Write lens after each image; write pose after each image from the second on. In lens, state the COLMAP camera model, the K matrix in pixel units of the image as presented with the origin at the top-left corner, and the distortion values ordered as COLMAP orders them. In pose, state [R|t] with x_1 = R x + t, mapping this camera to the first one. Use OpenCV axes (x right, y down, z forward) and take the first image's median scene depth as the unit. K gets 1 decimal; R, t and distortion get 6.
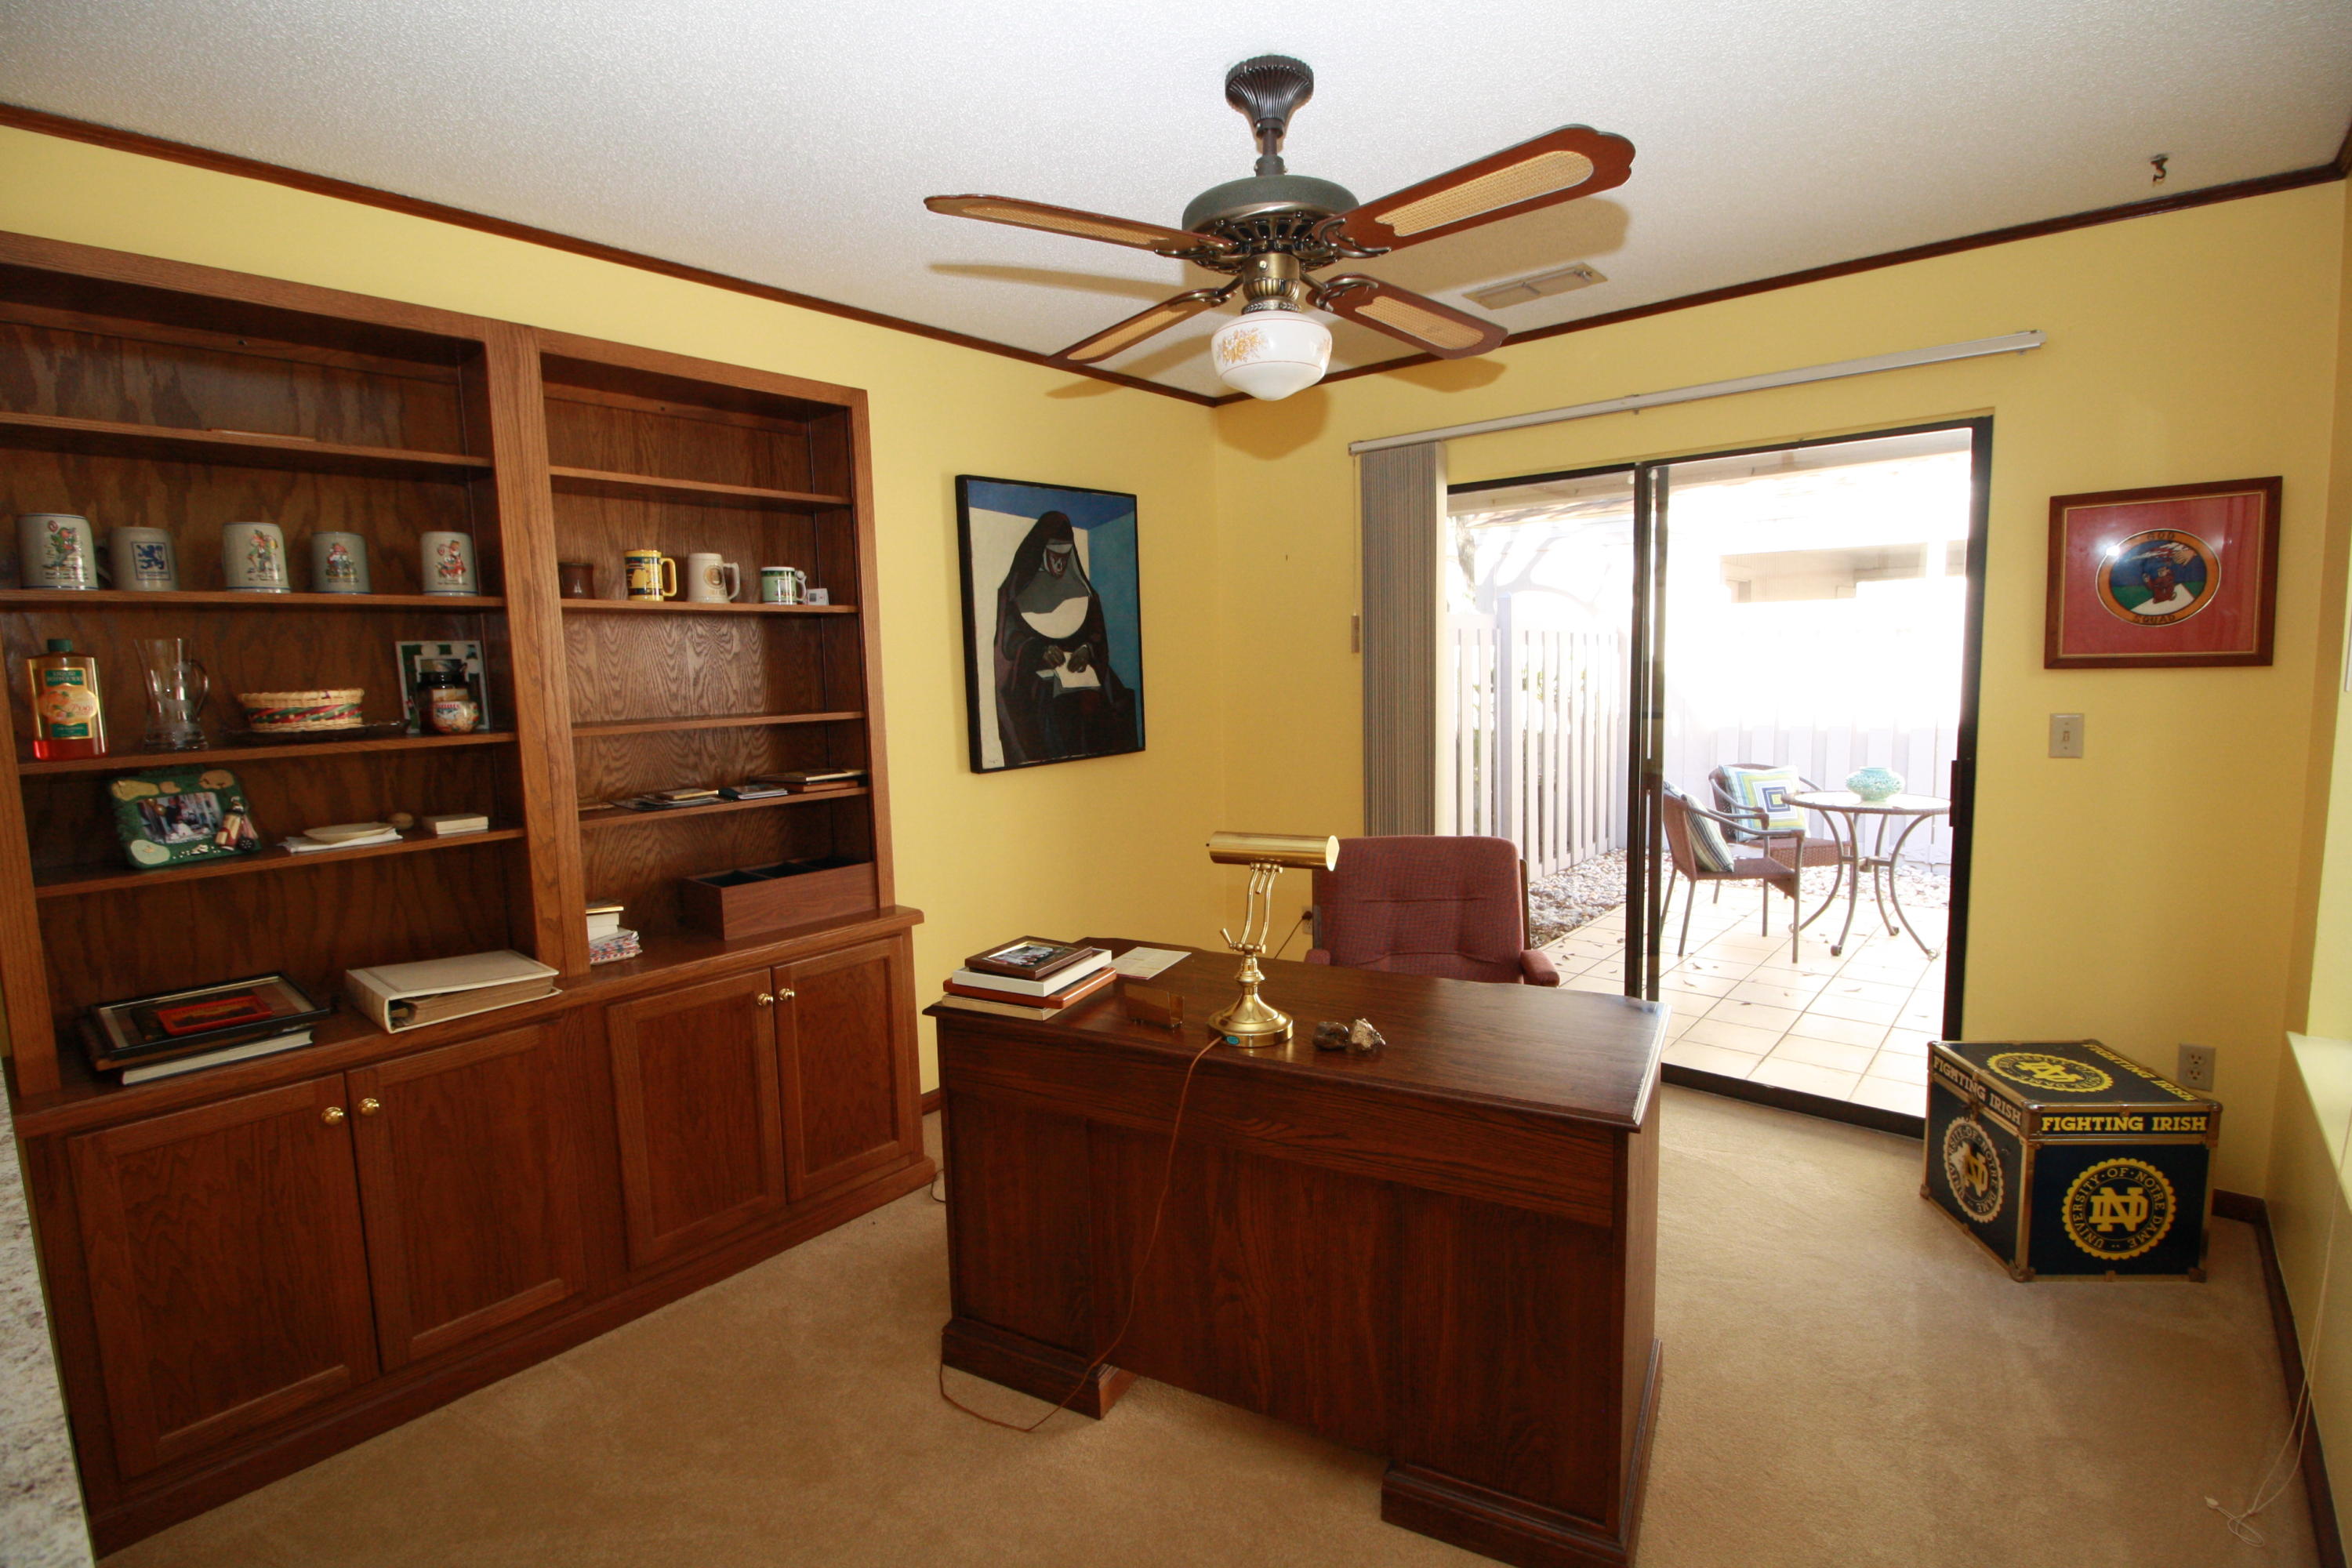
lens RADIAL K [[1113.9, 0, 1194.1], [0, 1113.9, 770.3], [0, 0, 1]] dist [0.010360, -0.019859]
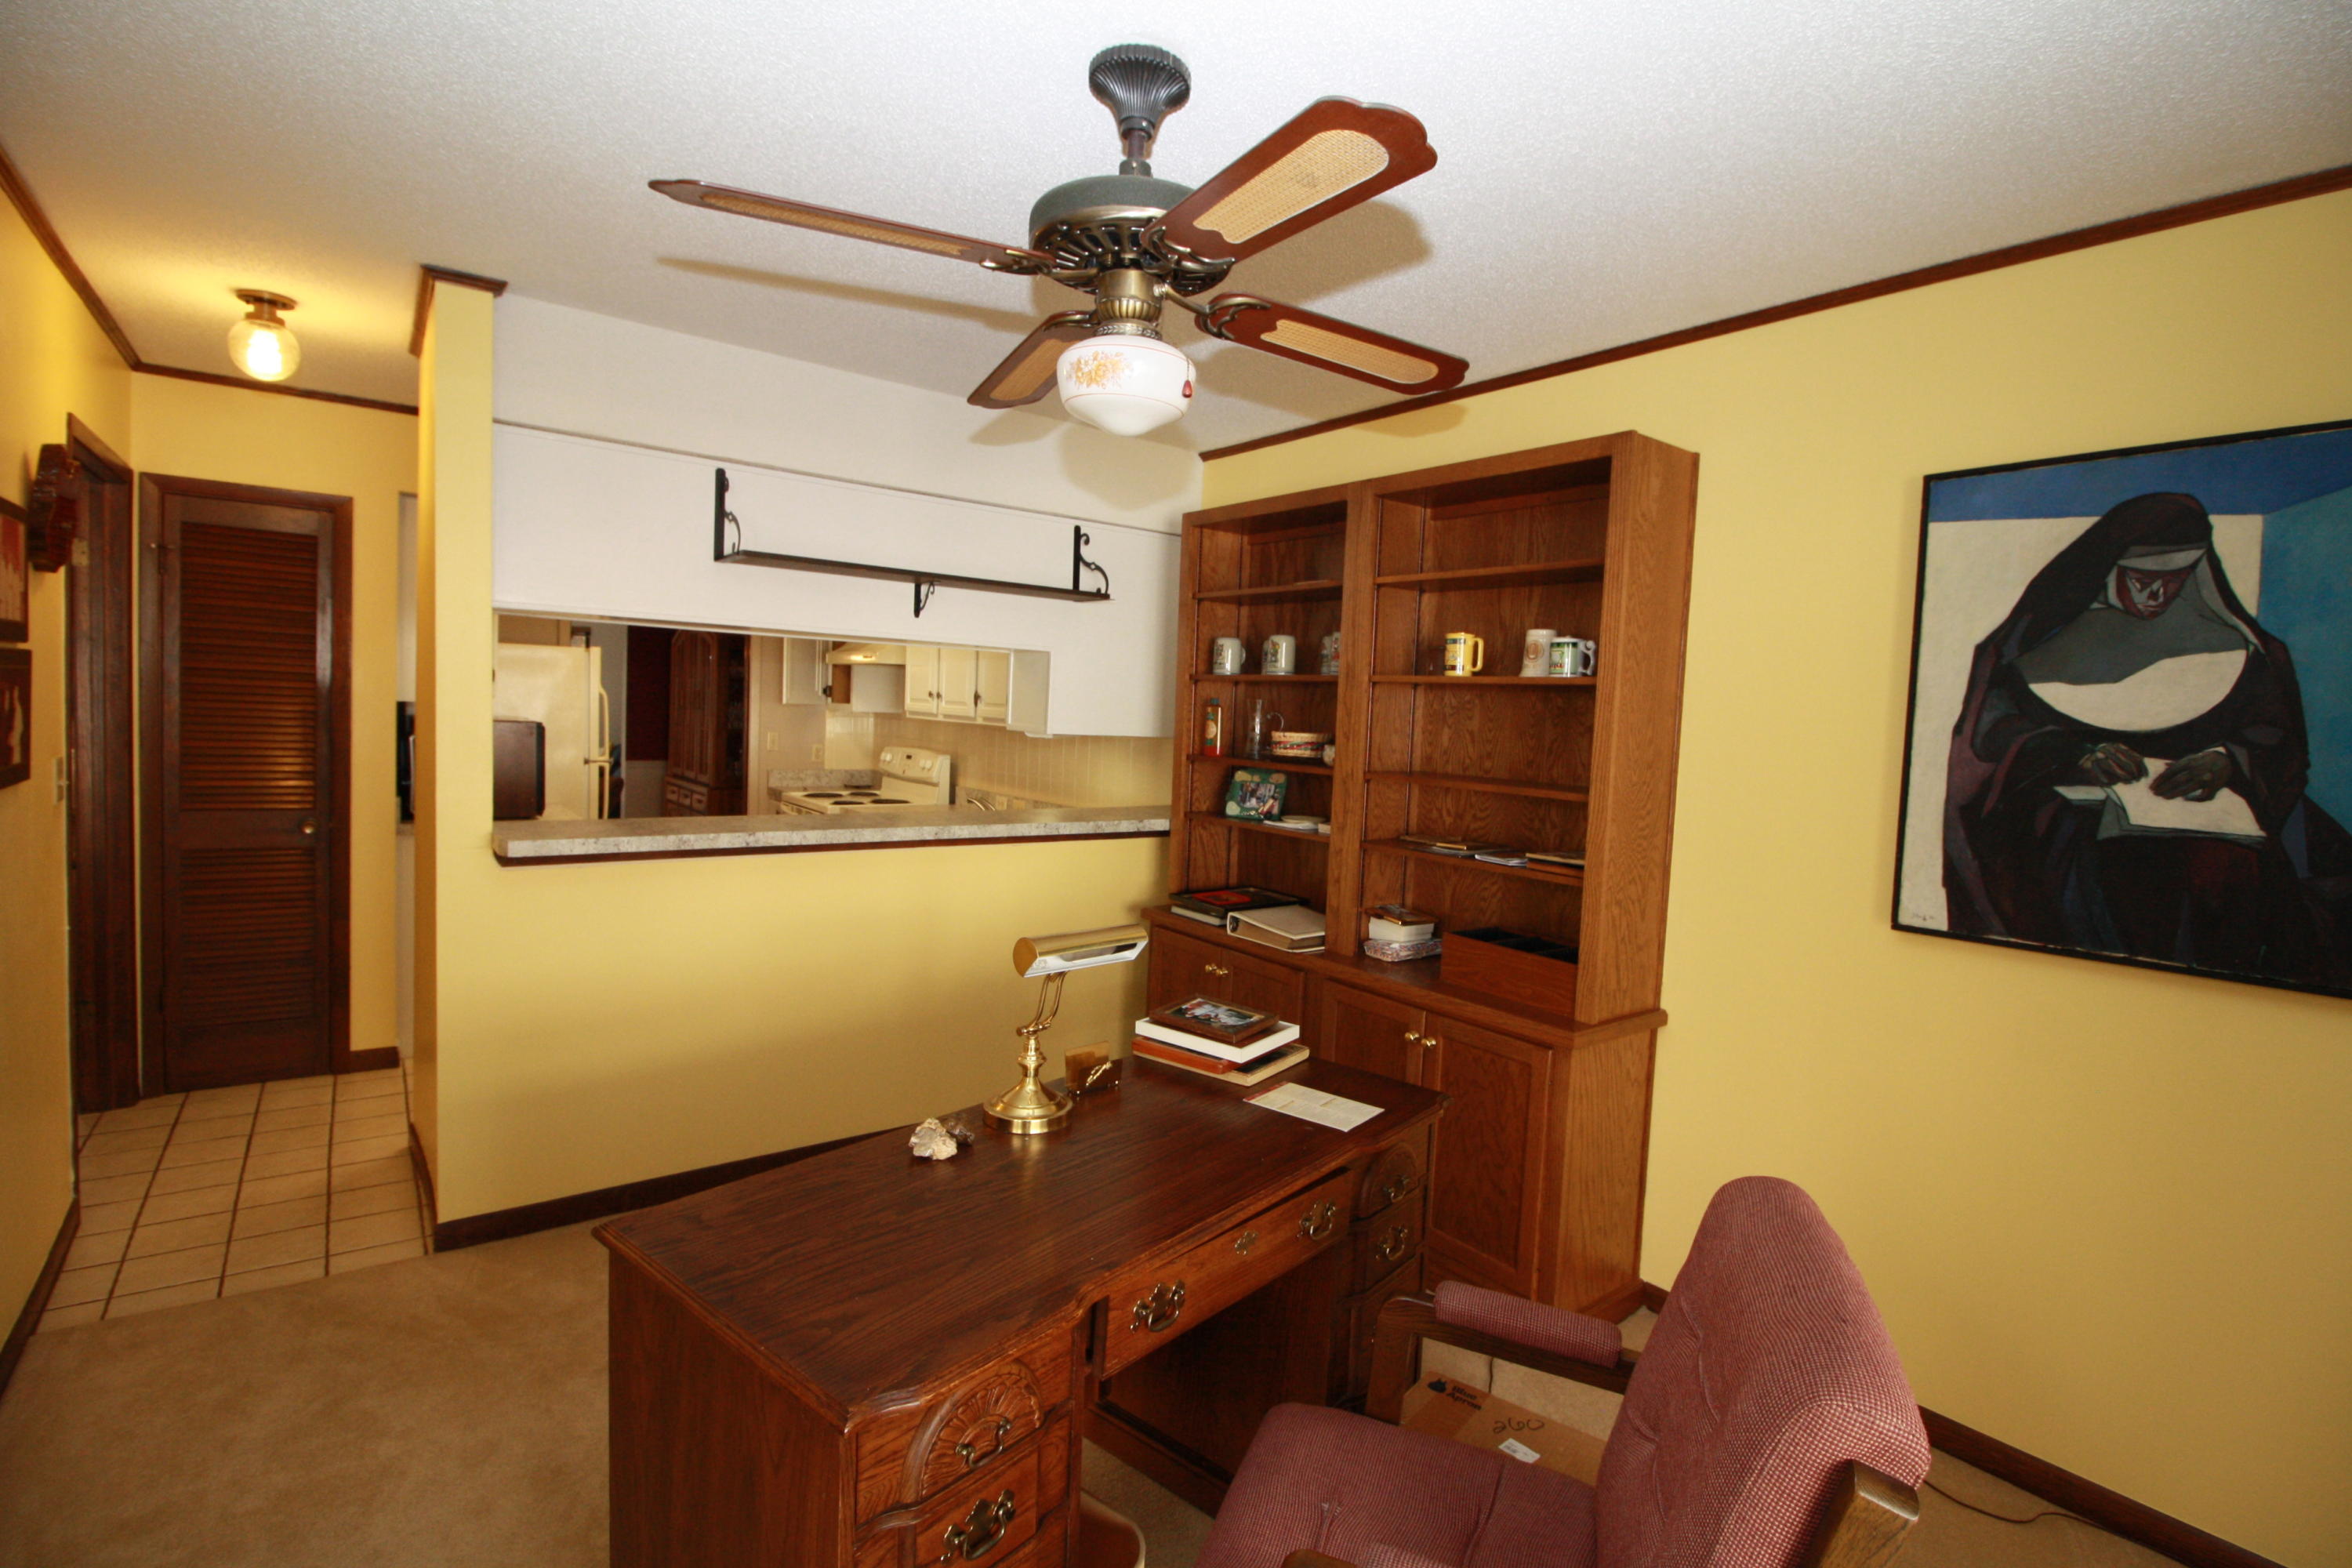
lens RADIAL K [[1113.9, 0, 1194.1], [0, 1113.9, 770.3], [0, 0, 1]] dist [0.010360, -0.019859]
pose [[-0.217577, 0.069249, -0.973583, 0.642560], [-0.137638, 0.985336, 0.100845, -0.119886], [0.966290, 0.155944, -0.204855, 0.886651]]
